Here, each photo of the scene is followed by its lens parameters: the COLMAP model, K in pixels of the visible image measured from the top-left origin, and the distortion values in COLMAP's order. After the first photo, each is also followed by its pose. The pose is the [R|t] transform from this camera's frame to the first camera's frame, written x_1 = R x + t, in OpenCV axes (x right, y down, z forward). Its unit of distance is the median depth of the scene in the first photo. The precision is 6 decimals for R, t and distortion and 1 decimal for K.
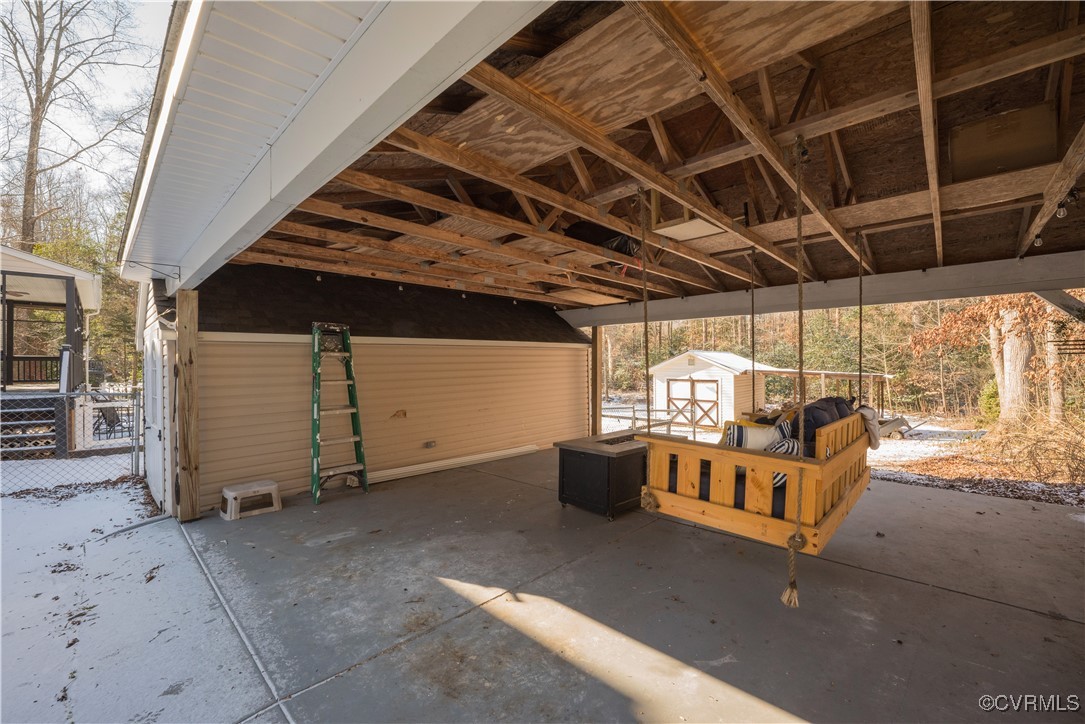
lens RADIAL K [[438.7, 0, 539.8], [0, 438.7, 361.6], [0, 0, 1]] dist [-0.026031, 0.002974]
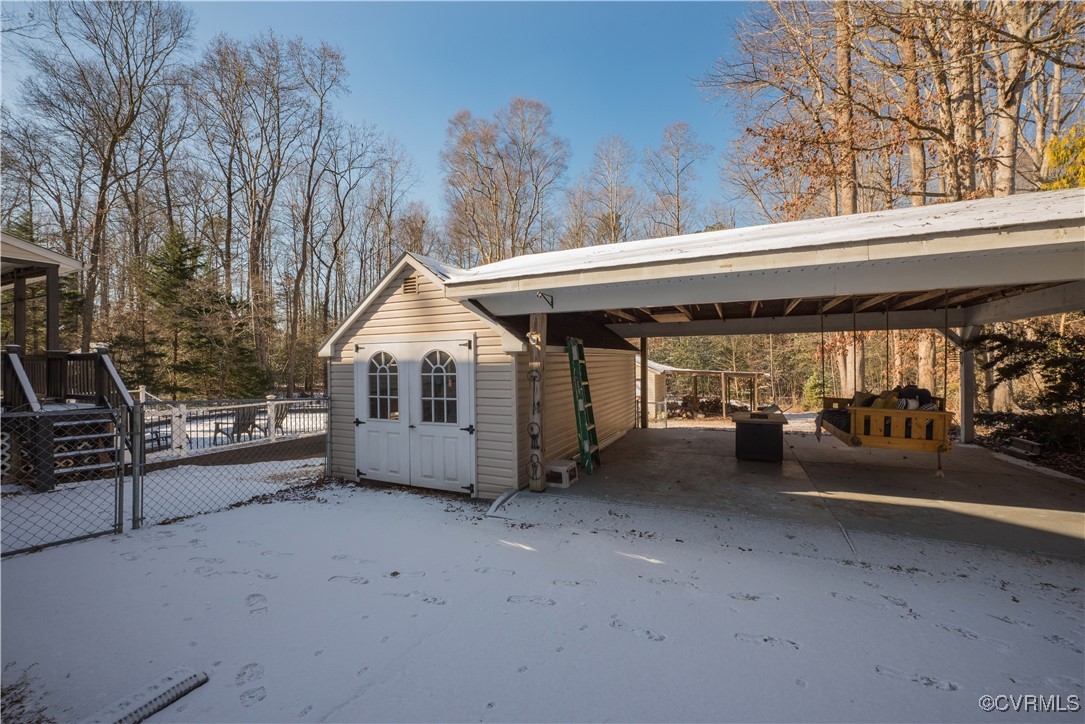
lens RADIAL K [[438.7, 0, 539.8], [0, 438.7, 361.6], [0, 0, 1]] dist [-0.026031, 0.002974]
pose [[0.945049, -0.000638, 0.326929, -1.275644], [0.001141, 0.999998, -0.001347, -0.018797], [-0.326927, 0.001646, 0.945048, -0.252935]]
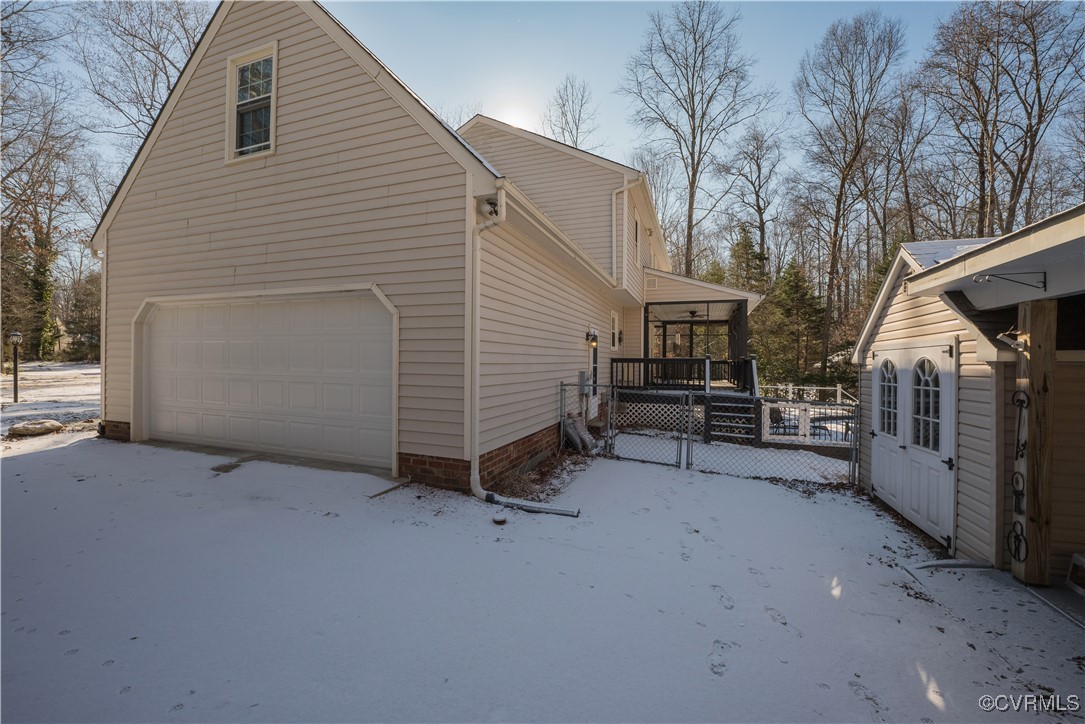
lens RADIAL K [[438.7, 0, 539.8], [0, 438.7, 361.6], [0, 0, 1]] dist [-0.026031, 0.002974]
pose [[0.399897, 0.008637, -0.916520, -0.469158], [-0.009656, 0.999940, 0.005211, -0.046709], [0.916509, 0.006766, 0.399956, -0.180158]]
